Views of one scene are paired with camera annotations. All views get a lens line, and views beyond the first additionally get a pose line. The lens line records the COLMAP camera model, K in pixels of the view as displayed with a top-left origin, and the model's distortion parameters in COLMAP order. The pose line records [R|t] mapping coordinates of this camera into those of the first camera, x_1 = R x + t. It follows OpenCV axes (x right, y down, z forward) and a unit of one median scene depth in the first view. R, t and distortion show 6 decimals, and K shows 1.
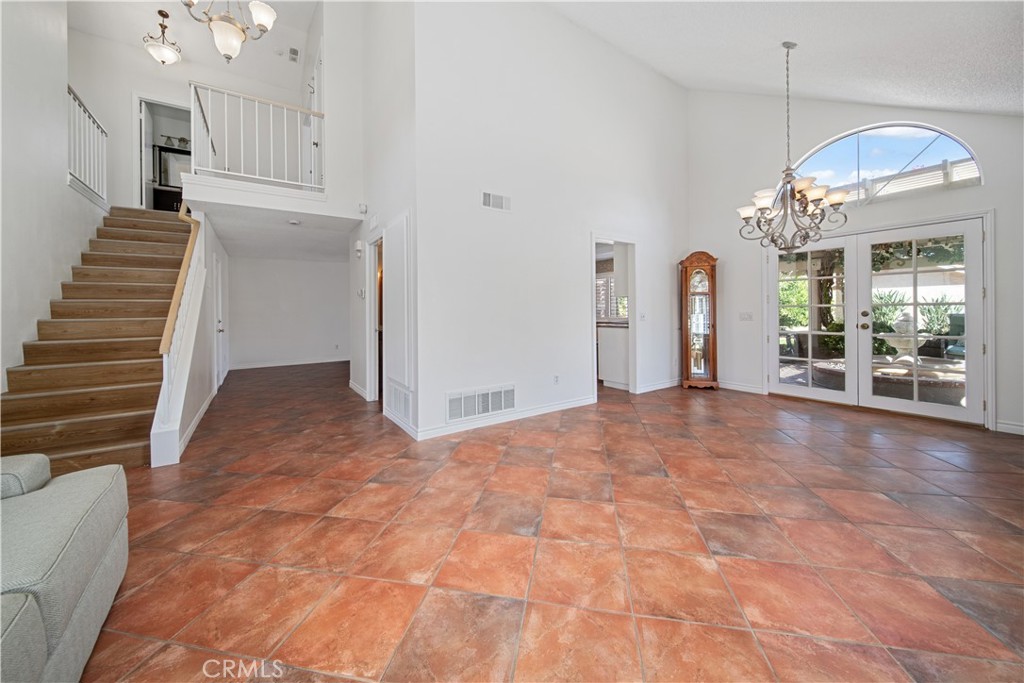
lens RADIAL K [[364.1, 0, 507.3], [0, 364.1, 310.4], [0, 0, 1]] dist [-0.000762, -0.000790]
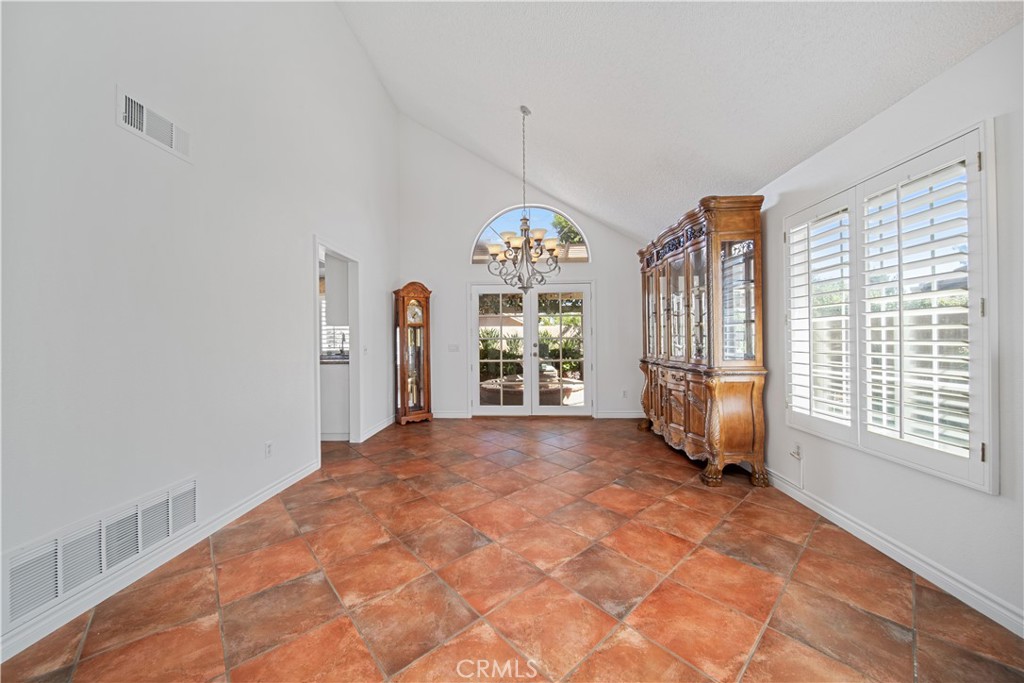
lens RADIAL K [[364.1, 0, 509.4], [0, 364.1, 334.8], [0, 0, 1]] dist [-0.000762, -0.000790]
pose [[0.600862, 0.017762, 0.799155, -0.177553], [-0.000879, 0.999767, -0.021560, 0.003243], [-0.799352, 0.012252, 0.600738, 0.395815]]
